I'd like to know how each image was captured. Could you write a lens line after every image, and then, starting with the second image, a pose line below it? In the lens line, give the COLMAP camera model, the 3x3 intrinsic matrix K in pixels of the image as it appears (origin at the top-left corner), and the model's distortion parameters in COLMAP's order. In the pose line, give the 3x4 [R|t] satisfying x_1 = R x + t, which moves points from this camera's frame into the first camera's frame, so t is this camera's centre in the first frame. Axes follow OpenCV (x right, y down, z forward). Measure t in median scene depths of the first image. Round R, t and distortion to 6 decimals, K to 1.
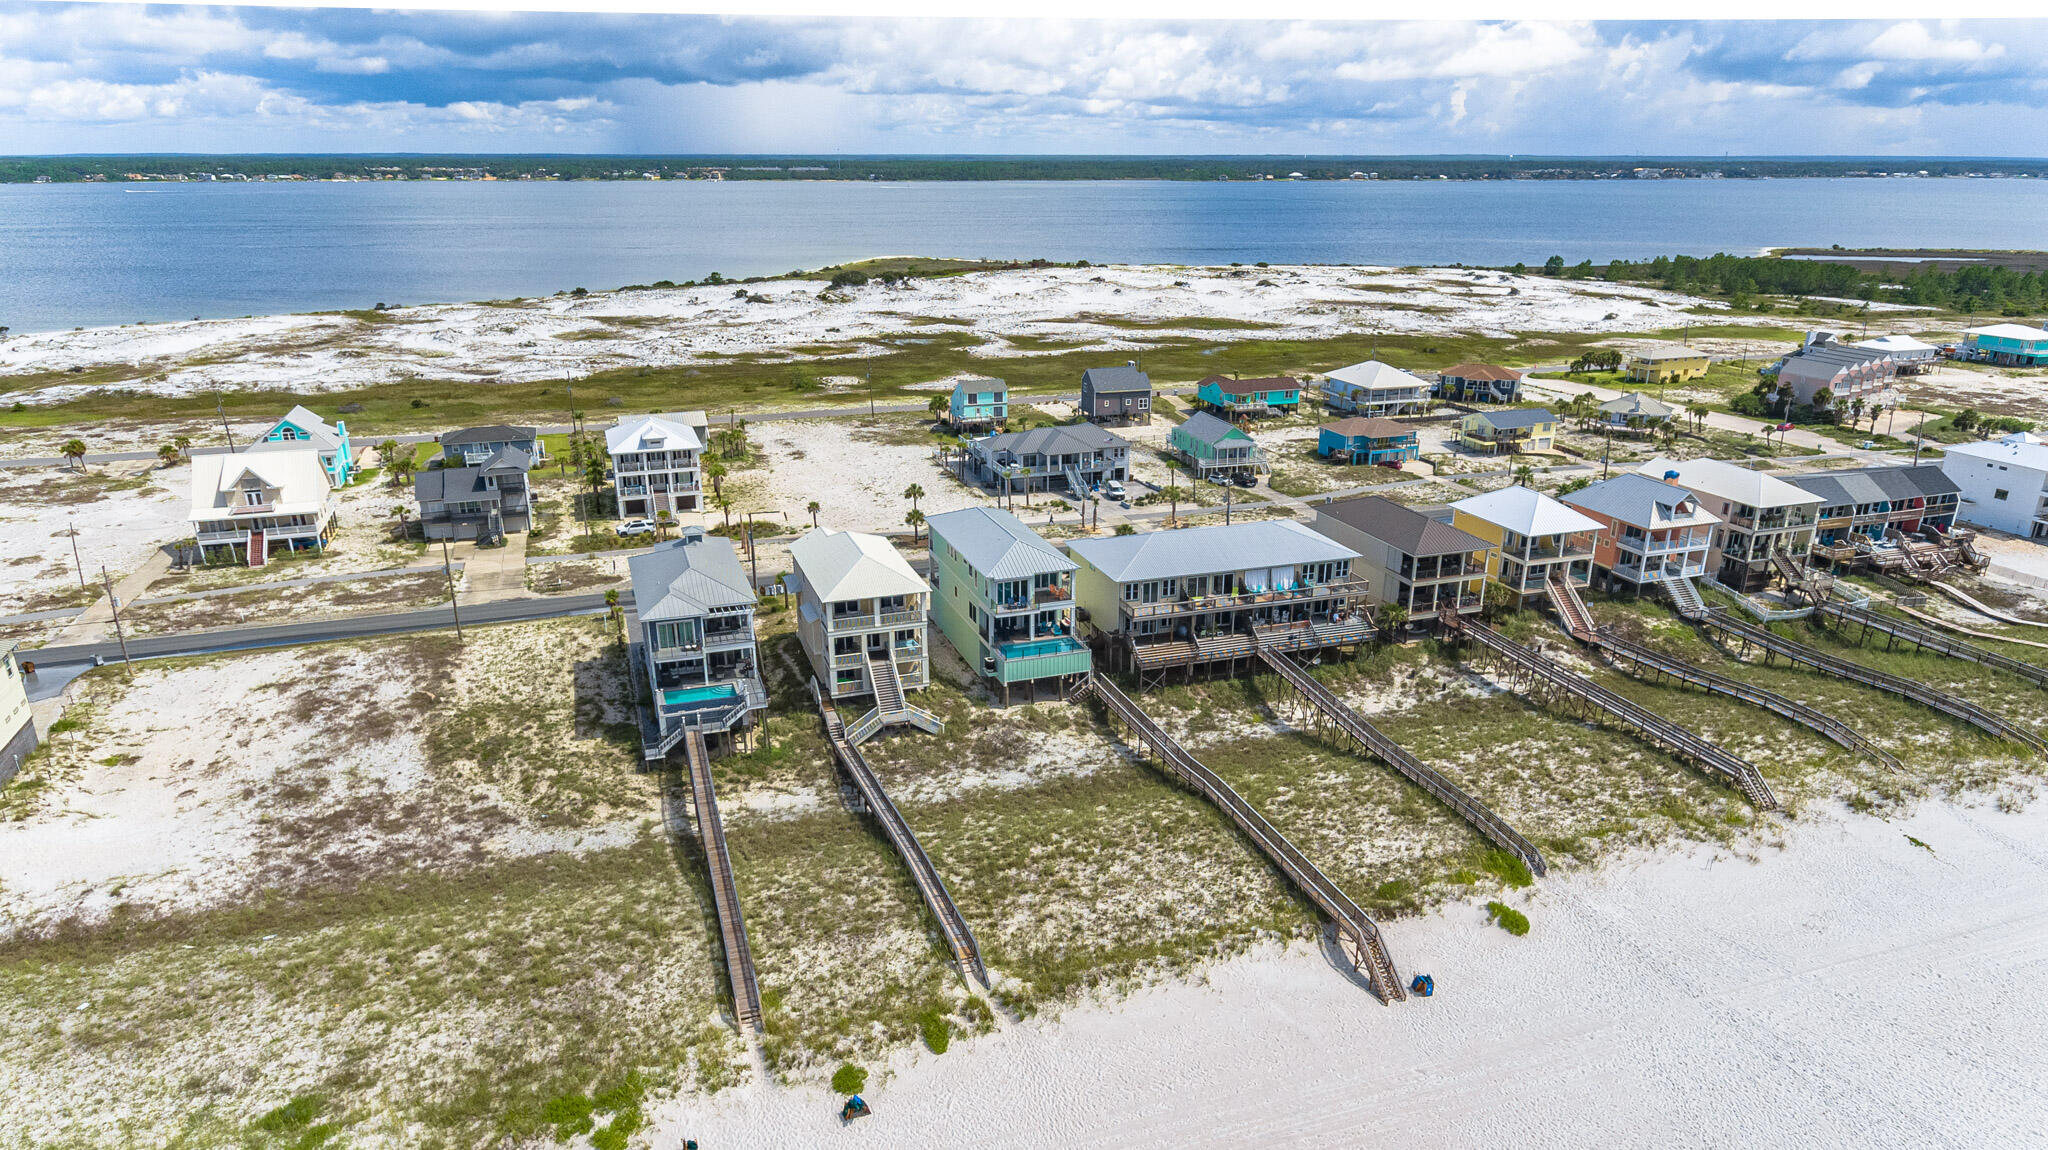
lens RADIAL K [[1287.9, 0, 1046.1], [0, 1287.9, 595.1], [0, 0, 1]] dist [-0.014551, 0.030121]
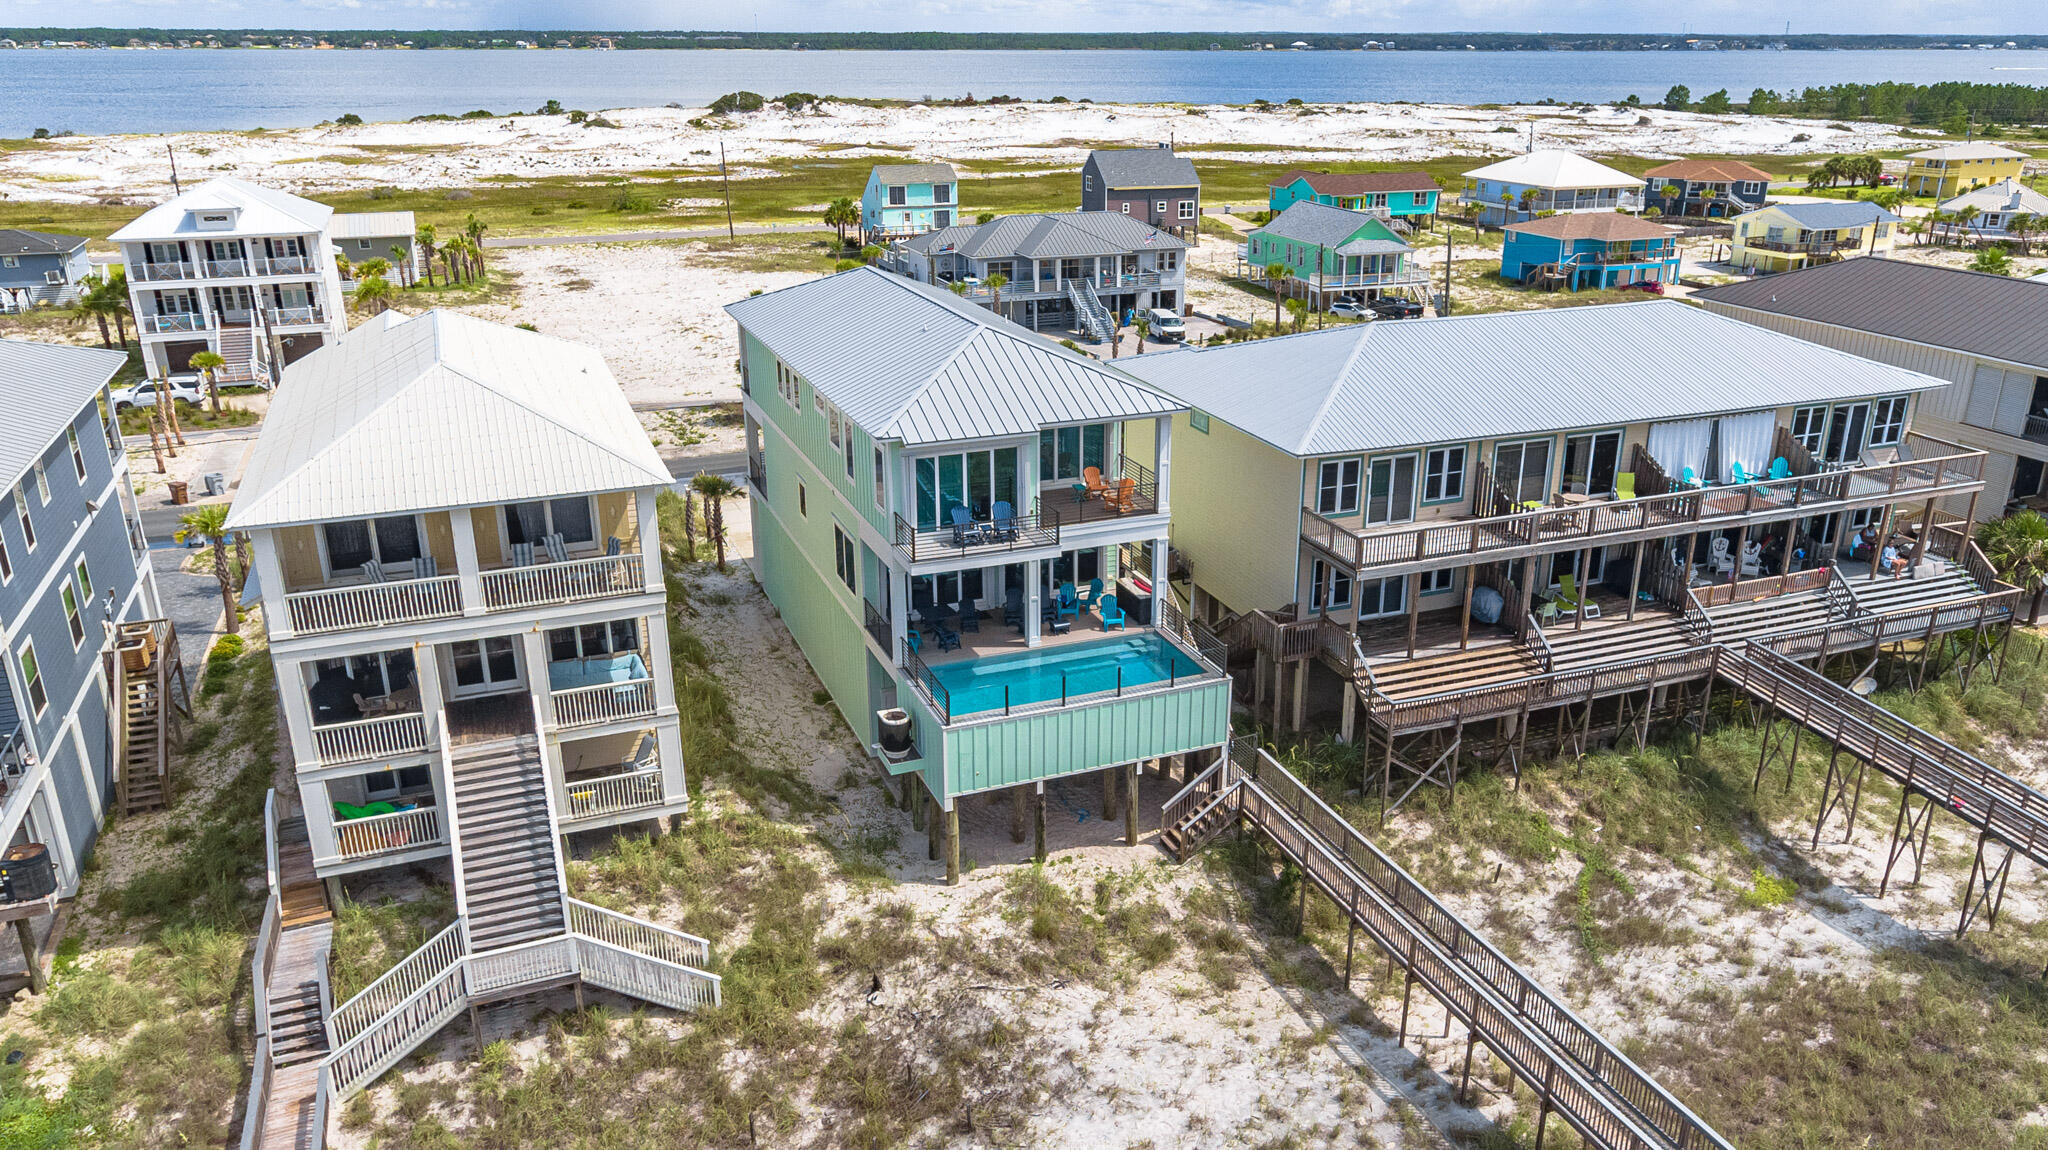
lens RADIAL K [[1497.1, 0, 1073.7], [0, 1497.1, 574.5], [0, 0, 1]] dist [-0.020527, 0.038407]
pose [[0.999042, -0.017195, 0.040245, -0.015141], [0.016384, 0.999658, 0.020401, 0.010569], [-0.040582, -0.019722, 0.998982, 0.634899]]
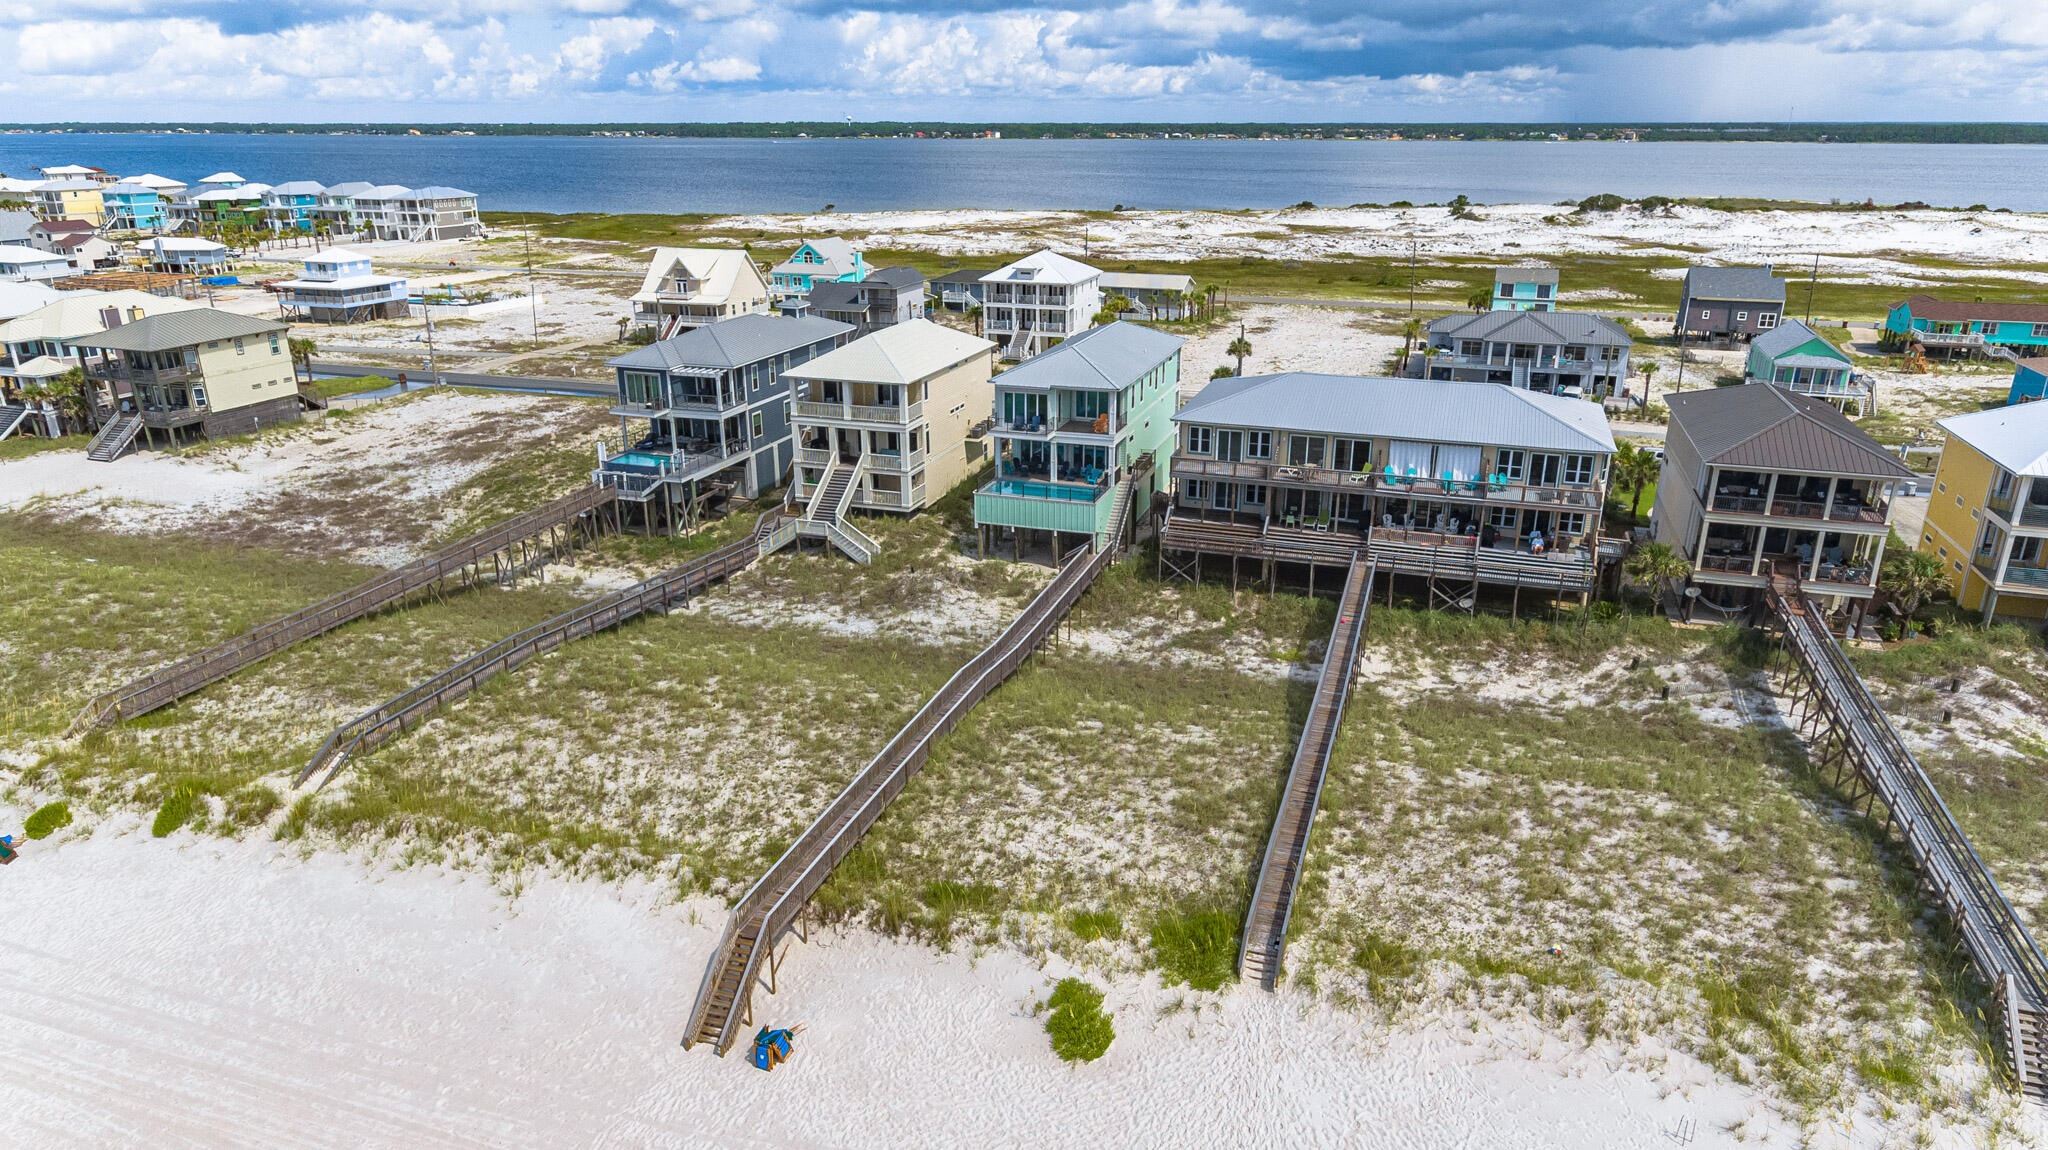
lens RADIAL K [[1287.9, 0, 1046.1], [0, 1287.9, 595.1], [0, 0, 1]] dist [-0.014551, 0.030121]
pose [[0.790687, 0.207914, -0.575835, 0.416647], [-0.195129, 0.977099, 0.084862, 0.036129], [0.580292, 0.045263, 0.813150, 0.404783]]
